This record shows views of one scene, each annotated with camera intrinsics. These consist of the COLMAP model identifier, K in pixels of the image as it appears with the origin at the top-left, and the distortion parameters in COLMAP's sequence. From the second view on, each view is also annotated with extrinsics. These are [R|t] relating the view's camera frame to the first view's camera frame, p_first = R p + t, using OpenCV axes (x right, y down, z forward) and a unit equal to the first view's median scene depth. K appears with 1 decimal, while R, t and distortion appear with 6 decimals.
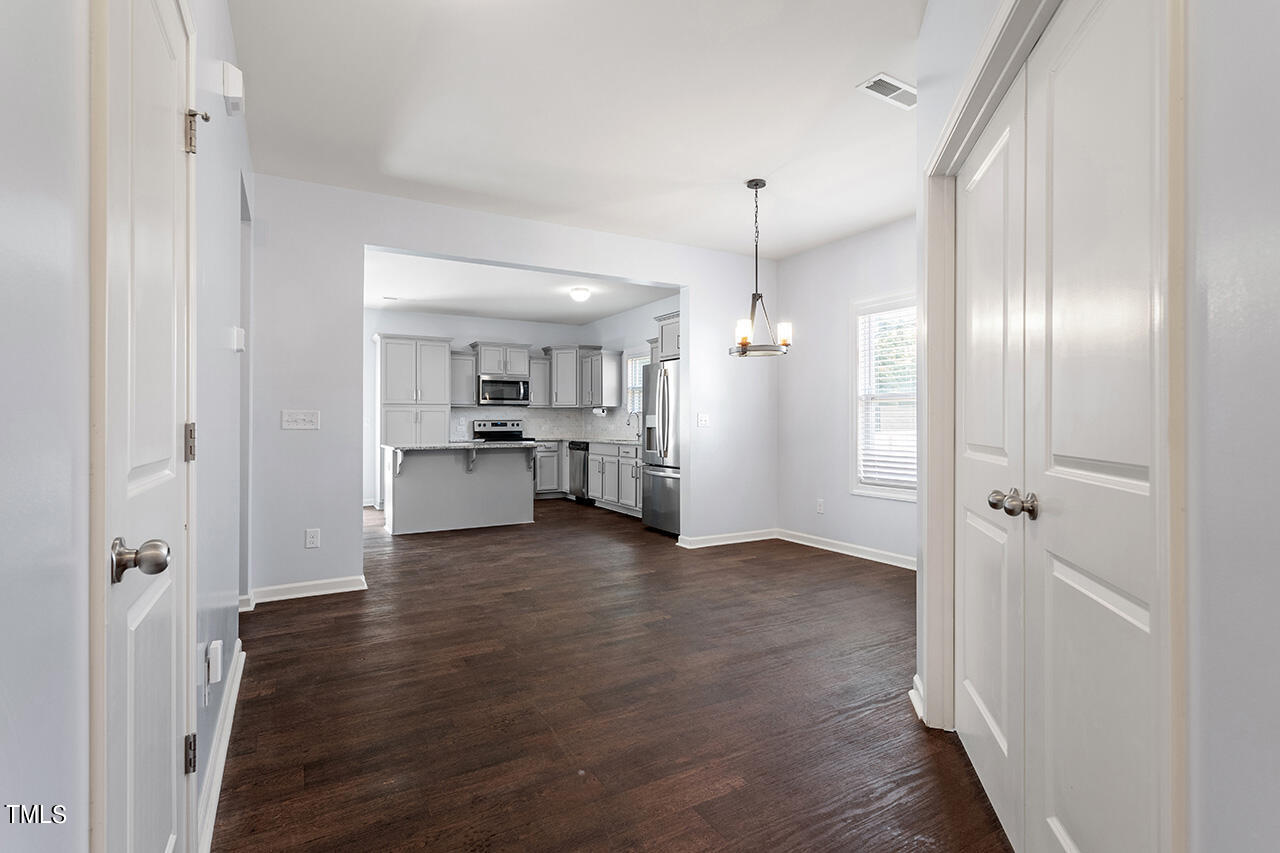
lens RADIAL K [[607.9, 0, 638.5], [0, 607.9, 426.2], [0, 0, 1]] dist [0.006866, 0.000451]
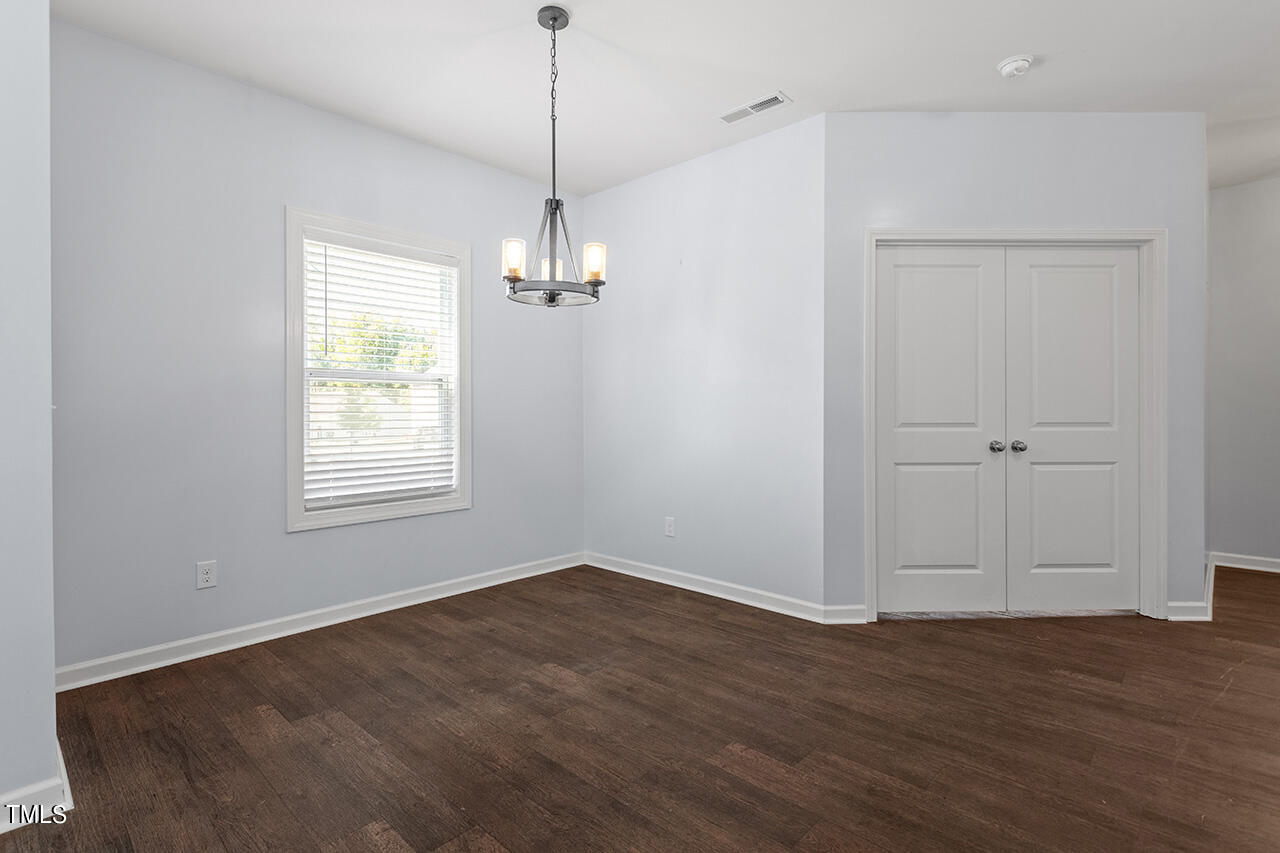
lens RADIAL K [[607.9, 0, 648.7], [0, 607.9, 406.8], [0, 0, 1]] dist [0.006866, 0.000451]
pose [[-0.287408, 0.003831, 0.957800, -0.424446], [0.008537, 0.999963, -0.001438, -0.009261], [-0.957770, 0.007763, -0.287430, 1.089967]]
